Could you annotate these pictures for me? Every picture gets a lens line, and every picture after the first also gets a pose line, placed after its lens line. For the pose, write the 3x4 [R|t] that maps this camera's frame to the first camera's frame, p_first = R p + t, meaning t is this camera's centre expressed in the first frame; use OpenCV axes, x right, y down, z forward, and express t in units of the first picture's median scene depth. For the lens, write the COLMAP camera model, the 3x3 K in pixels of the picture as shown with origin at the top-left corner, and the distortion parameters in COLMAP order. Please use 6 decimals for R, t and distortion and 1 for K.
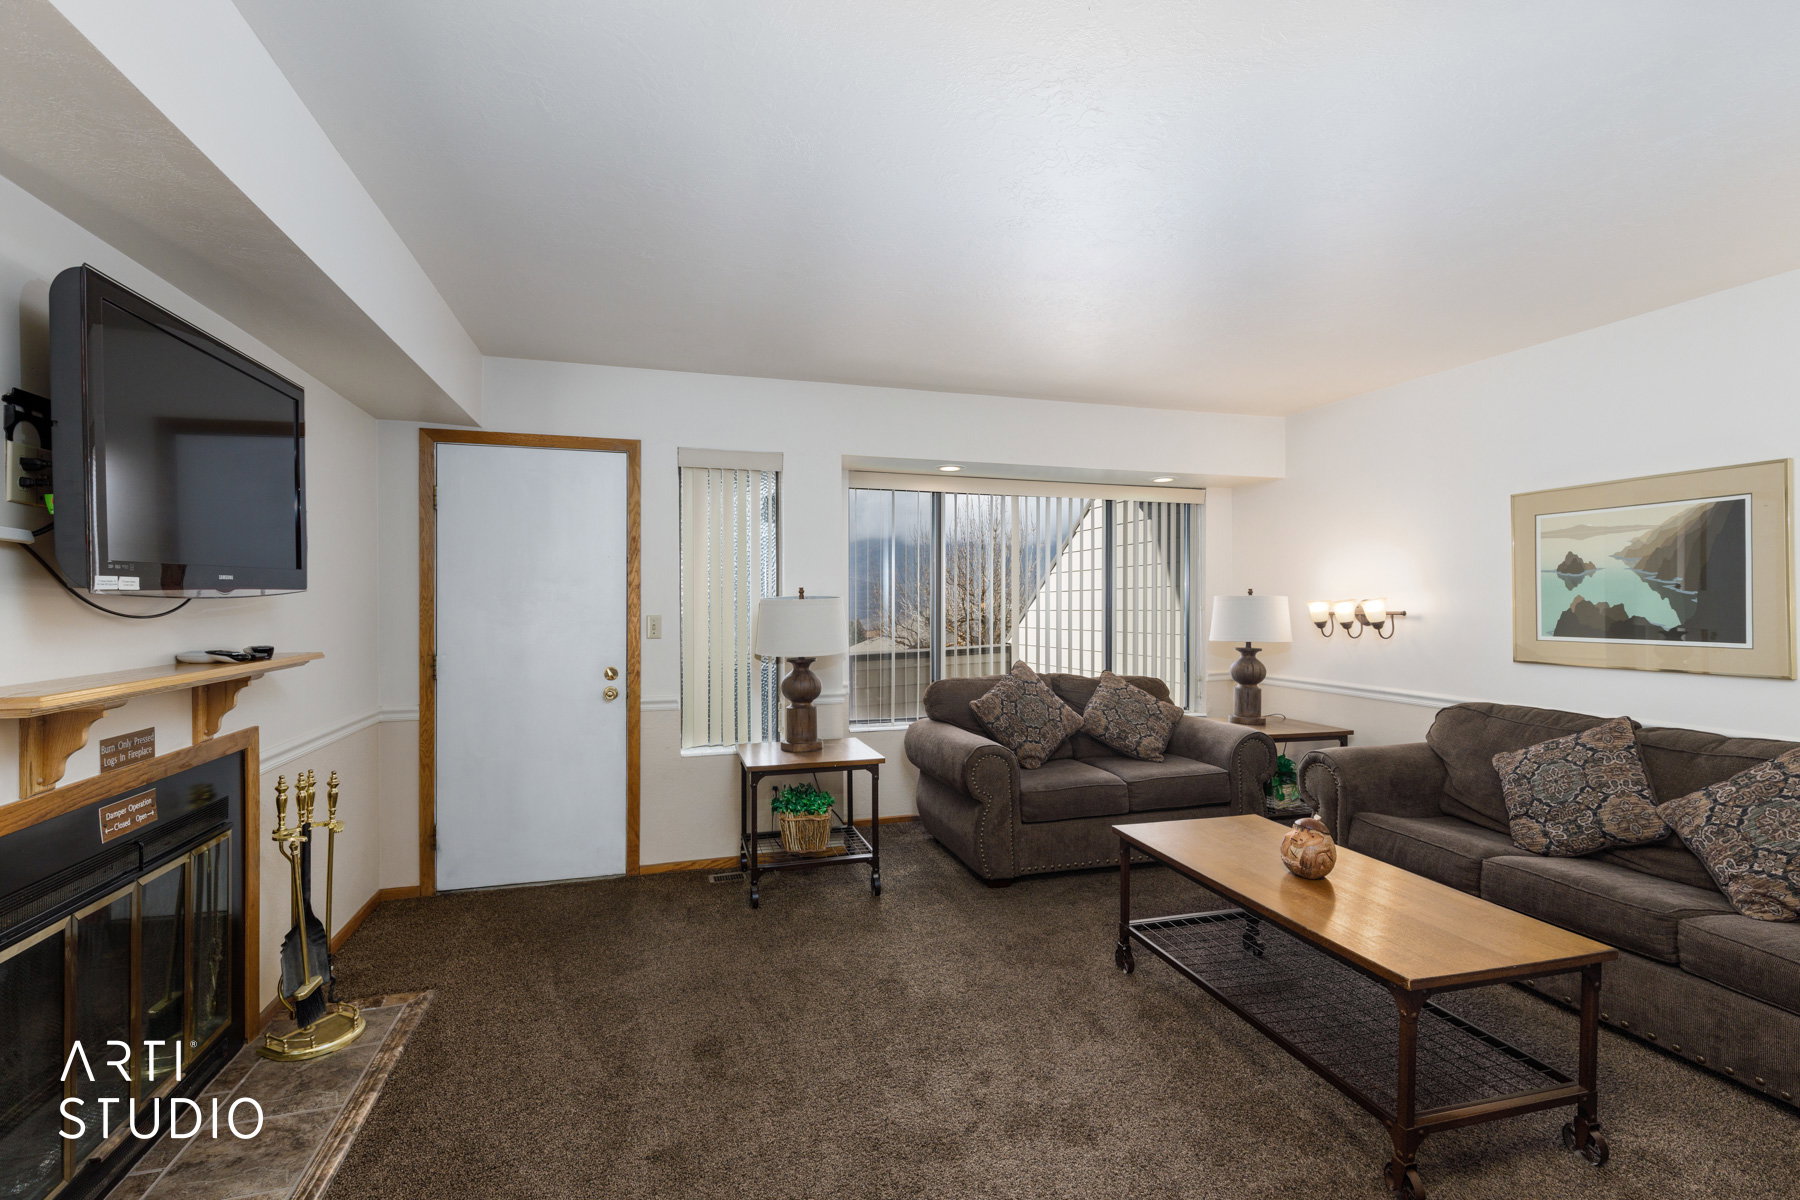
lens RADIAL K [[800.6, 0, 908.5], [0, 800.6, 602.6], [0, 0, 1]] dist [-0.000013, -0.000333]
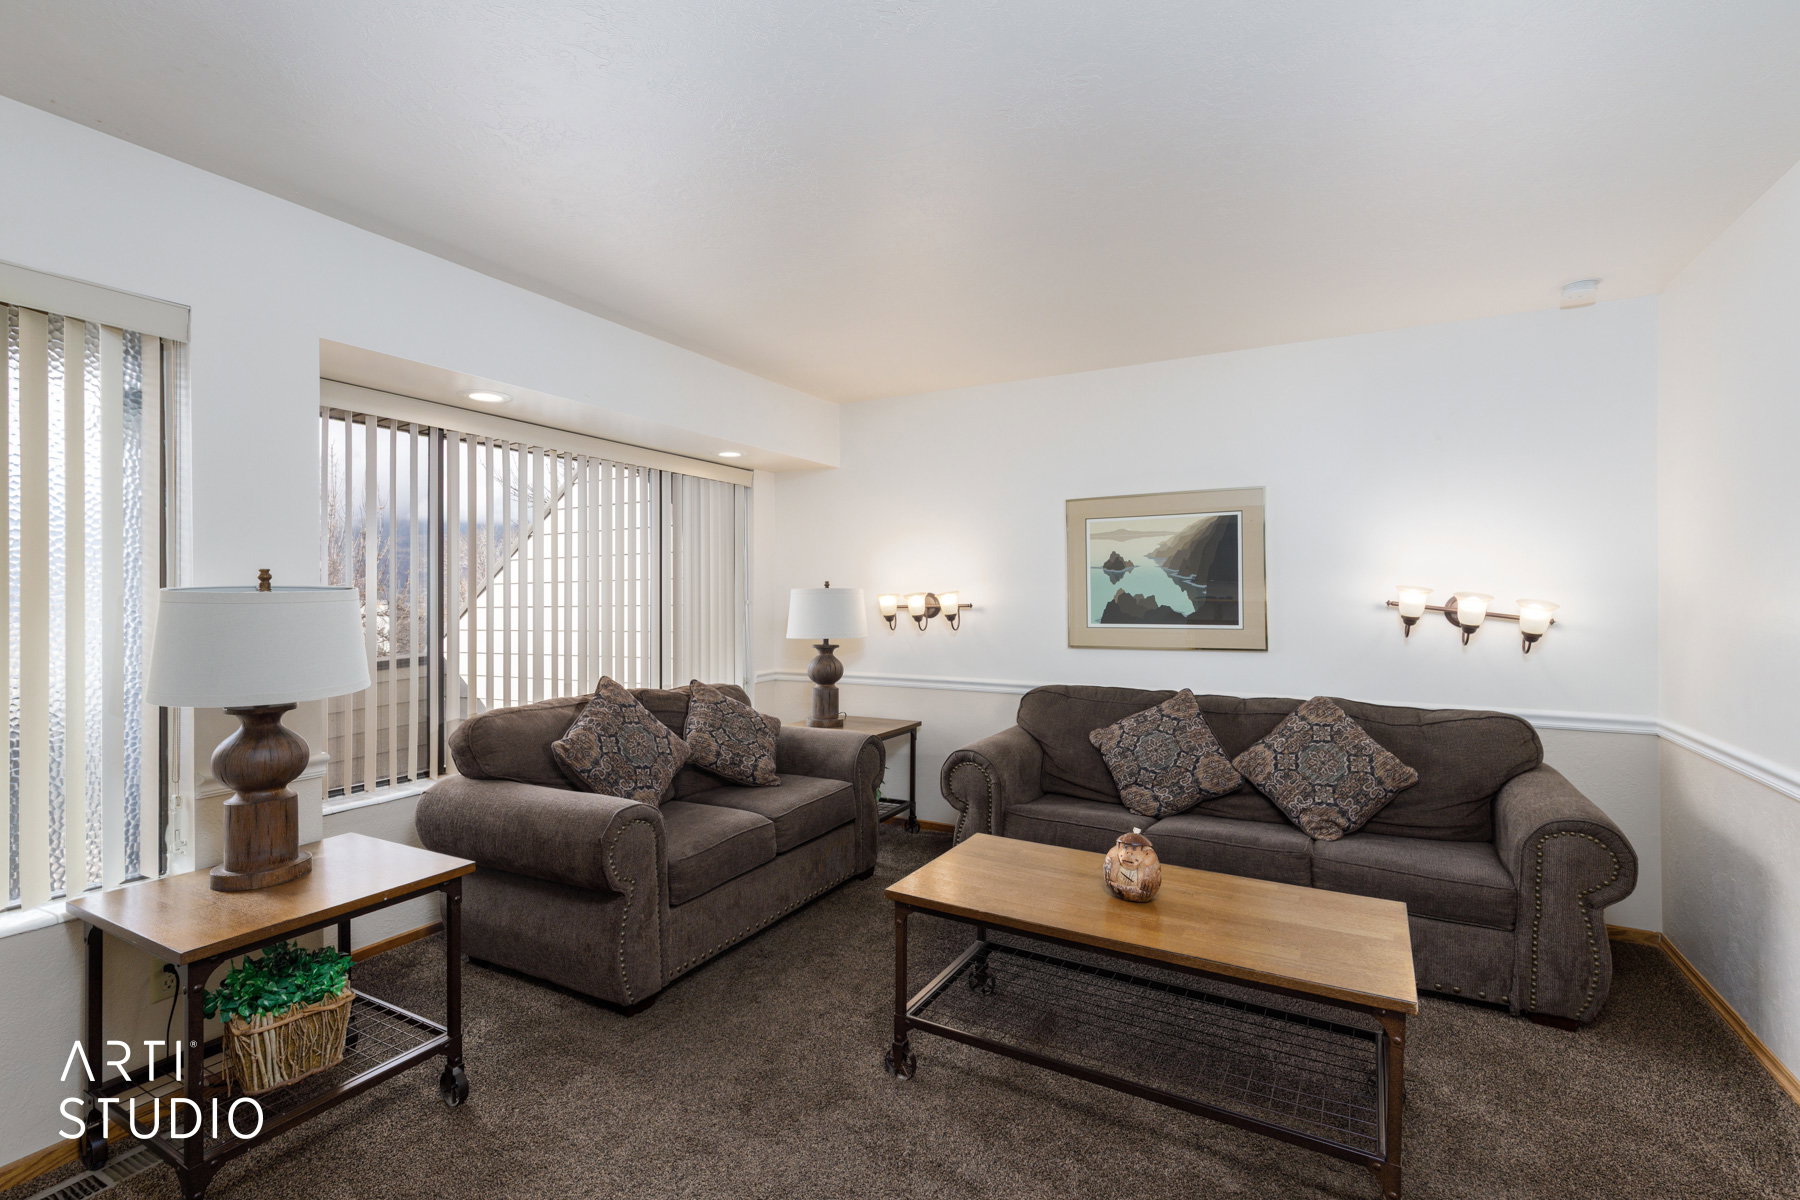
lens RADIAL K [[800.6, 0, 908.5], [0, 800.6, 602.6], [0, 0, 1]] dist [-0.000013, -0.000333]
pose [[0.719623, -0.008584, 0.694312, -0.203070], [0.004320, 0.999960, 0.007886, 0.001041], [-0.694352, -0.002676, 0.719631, 0.357451]]
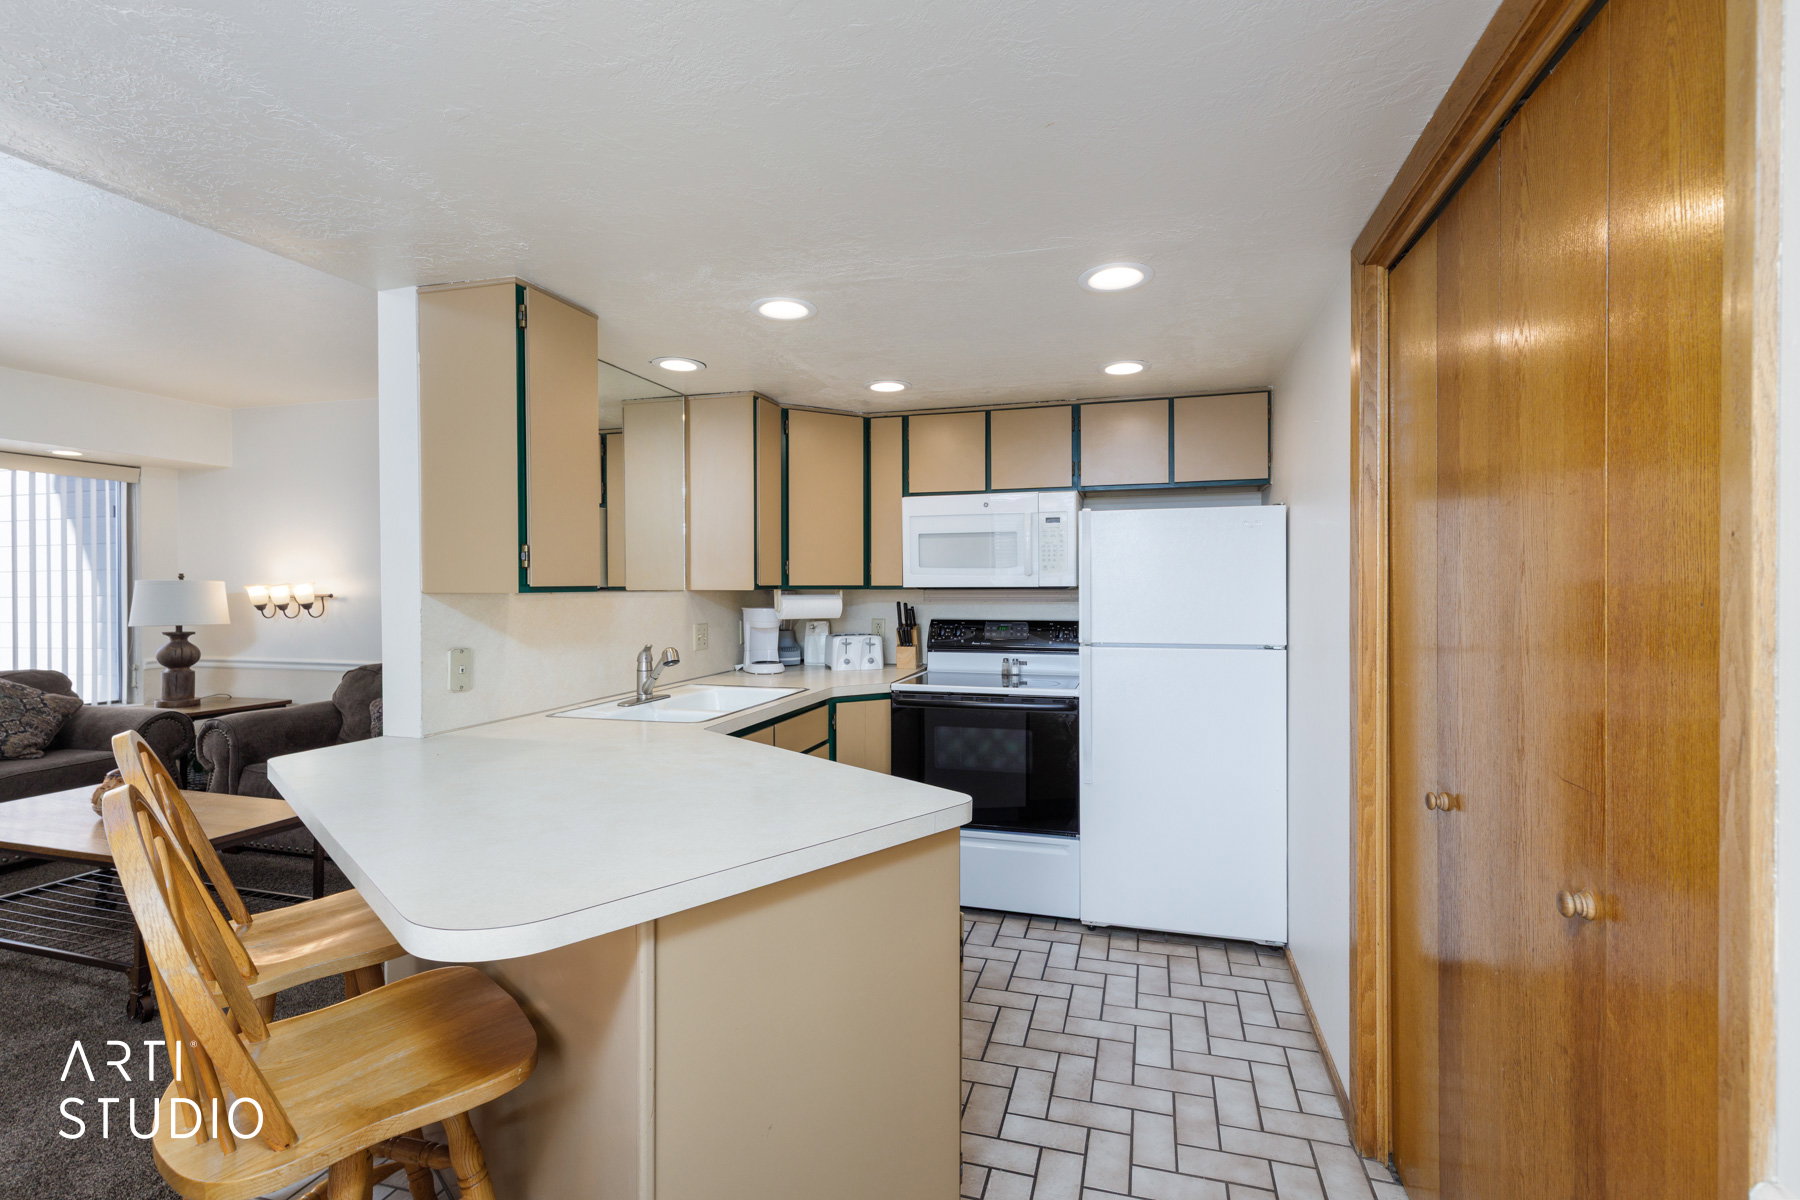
lens RADIAL K [[821.3, 0, 898.3], [0, 821.3, 594.8], [0, 0, 1]] dist [0.008791, 0.000336]
pose [[0.552452, -0.011203, 0.833470, 0.078198], [0.004141, 0.999934, 0.010696, 0.003806], [-0.833535, -0.002458, 0.552462, -0.442709]]
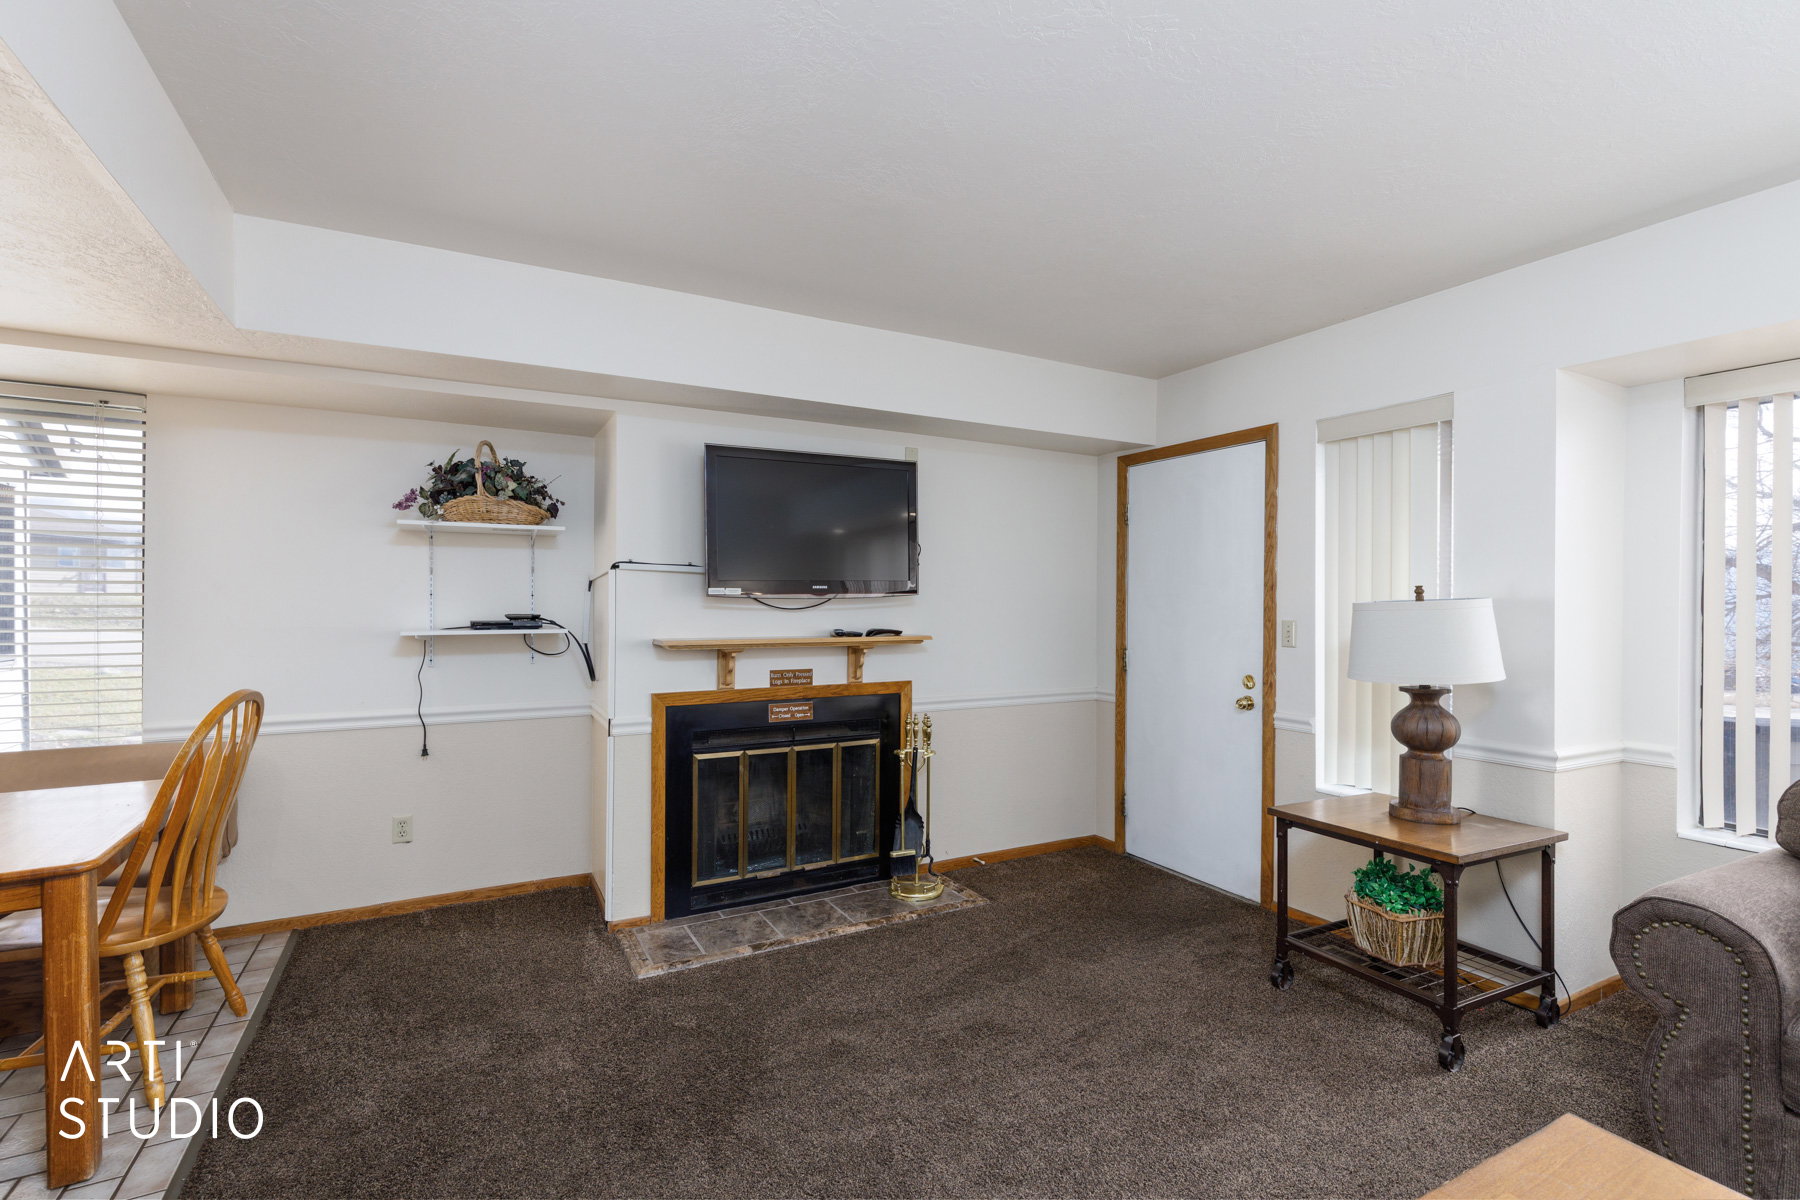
lens RADIAL K [[827.9, 0, 927.4], [0, 827.9, 599.8], [0, 0, 1]] dist [0.001275, -0.000014]
pose [[0.200971, -0.001188, -0.979596, 0.513608], [-0.008506, 0.999959, -0.002958, -0.000170], [0.979560, 0.008927, 0.200953, 0.455510]]
